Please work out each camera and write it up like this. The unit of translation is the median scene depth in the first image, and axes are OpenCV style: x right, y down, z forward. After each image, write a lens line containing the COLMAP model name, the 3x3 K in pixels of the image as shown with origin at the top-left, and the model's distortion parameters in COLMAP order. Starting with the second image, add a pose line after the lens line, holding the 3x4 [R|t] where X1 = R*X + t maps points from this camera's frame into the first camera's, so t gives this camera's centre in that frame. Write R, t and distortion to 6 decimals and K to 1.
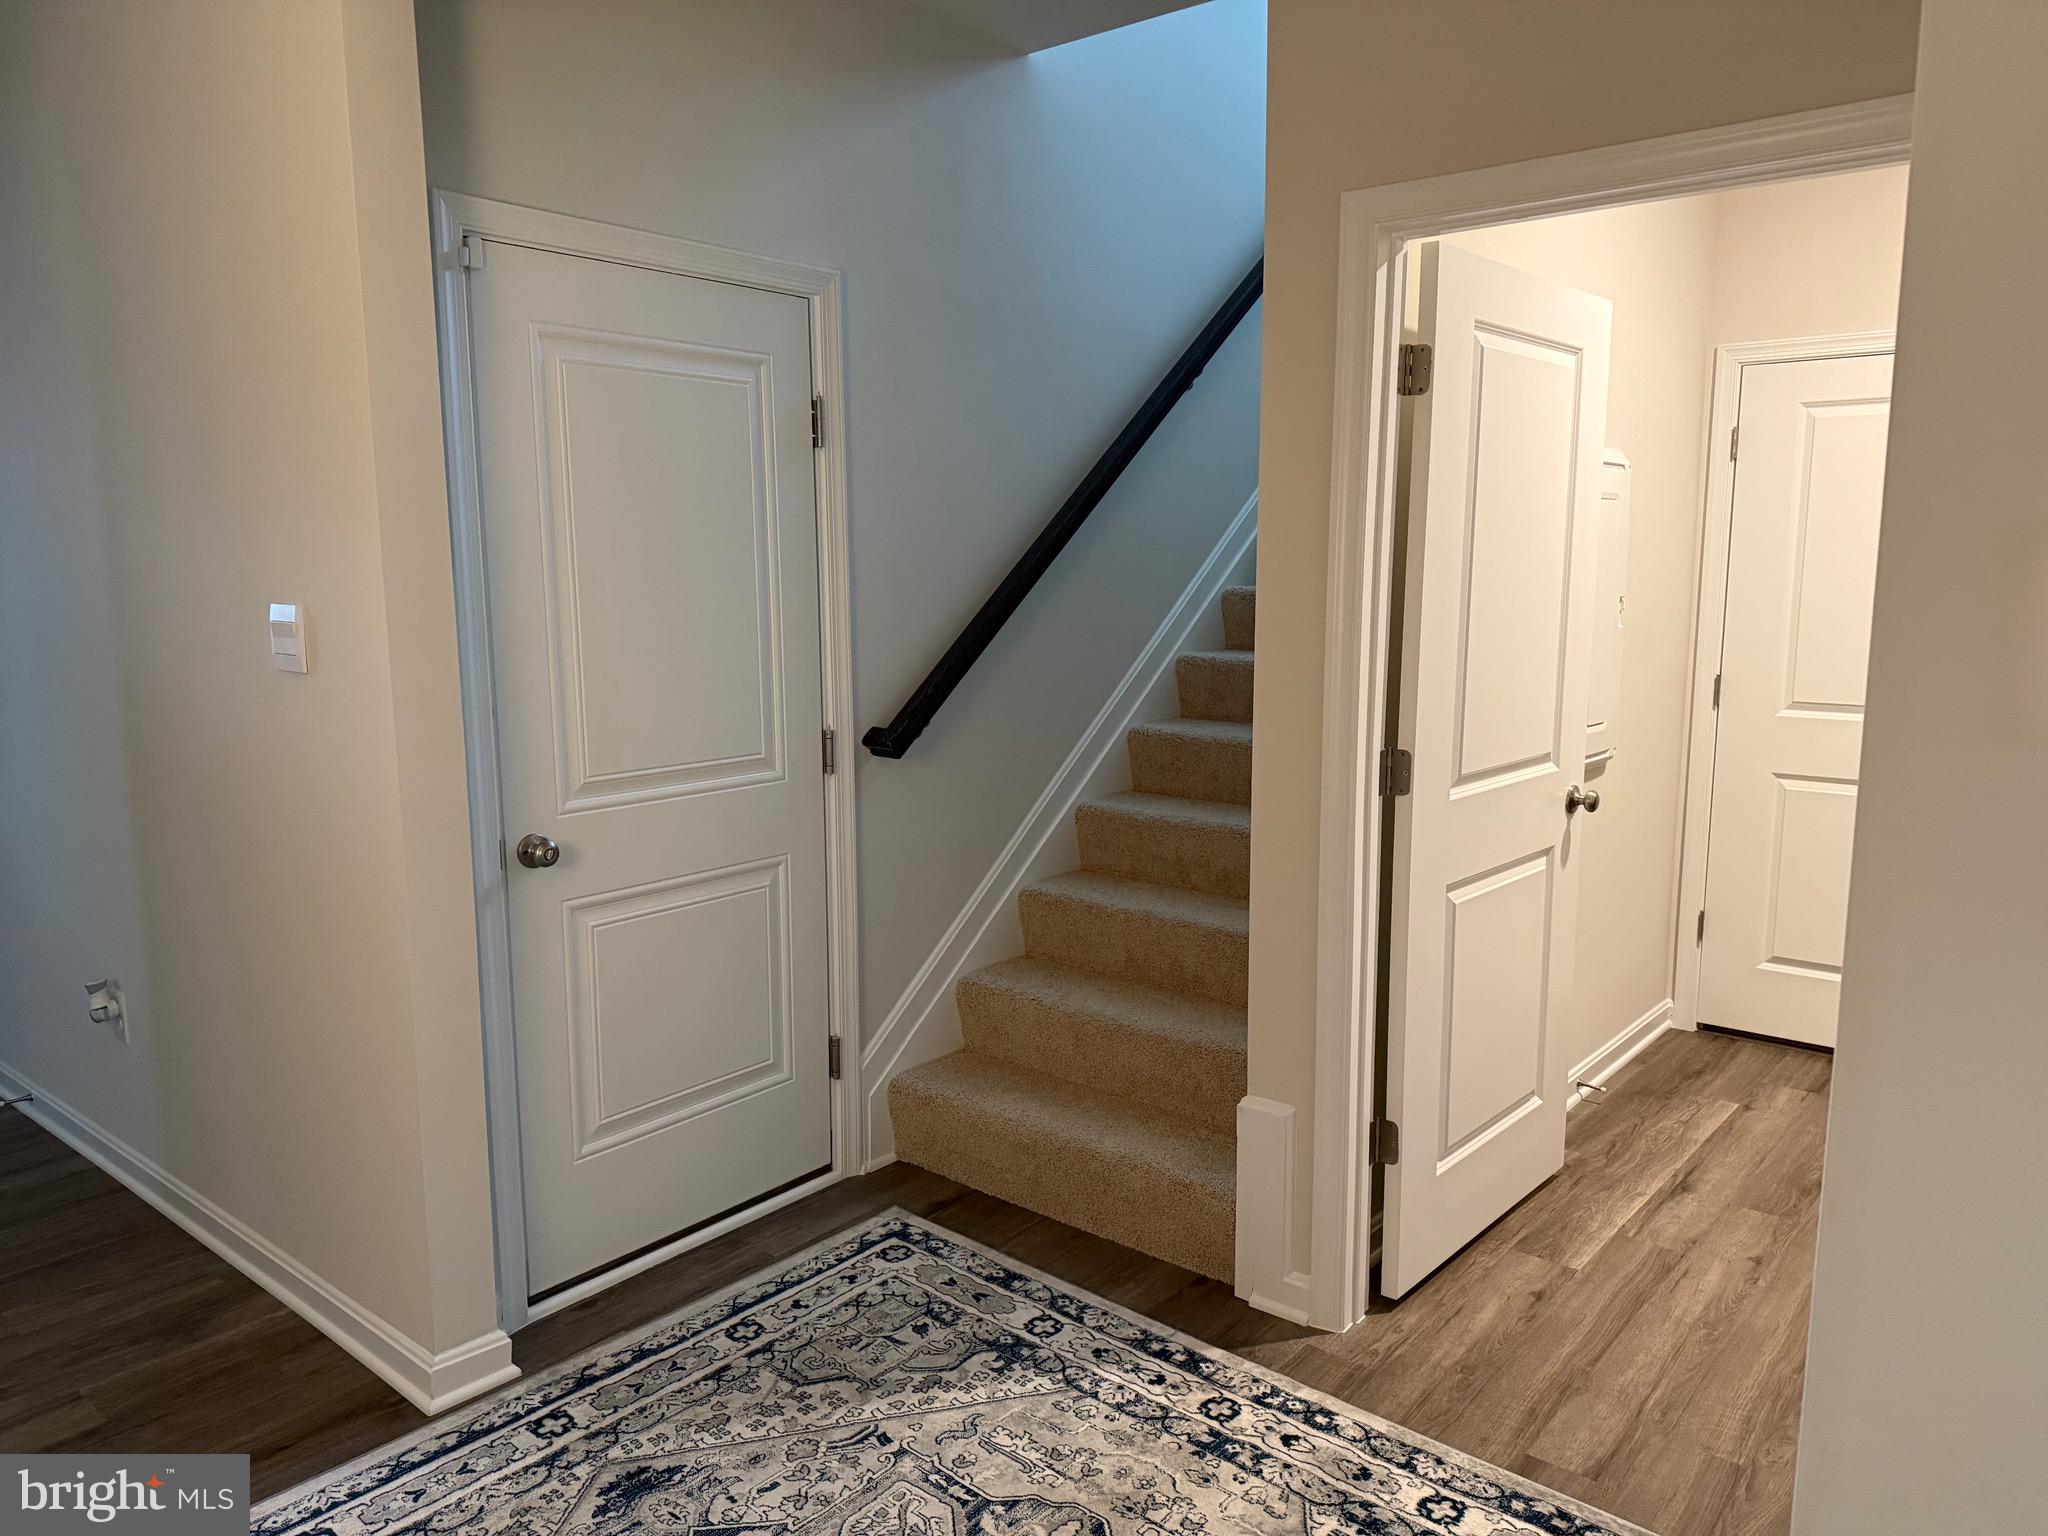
lens RADIAL K [[1437.1, 0, 1022.1], [0, 1437.1, 765.5], [0, 0, 1]] dist [0.053890, -0.056153]
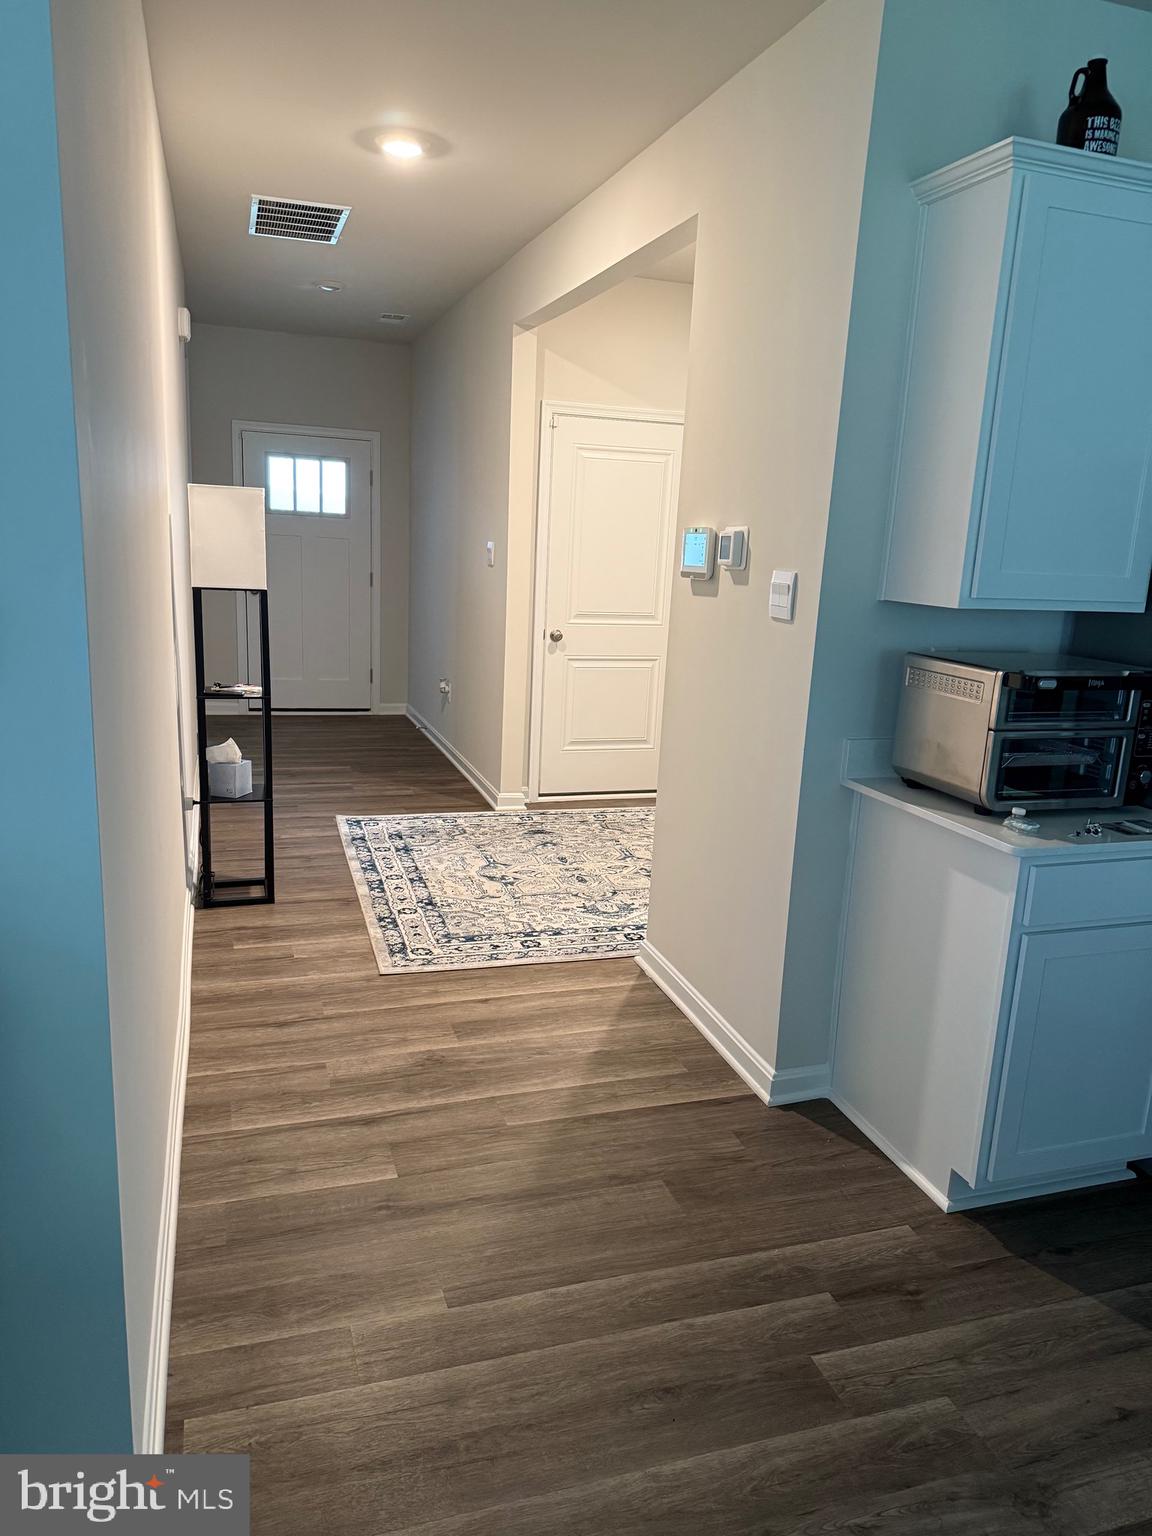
lens RADIAL K [[1077.8, 0, 579.8], [0, 1077.8, 769.9], [0, 0, 1]] dist [0.053890, -0.056153]
pose [[0.849678, 0.157707, -0.503166, 0.842551], [-0.127000, 0.987343, 0.095001, 0.118532], [0.511779, -0.016818, 0.858952, -0.830198]]
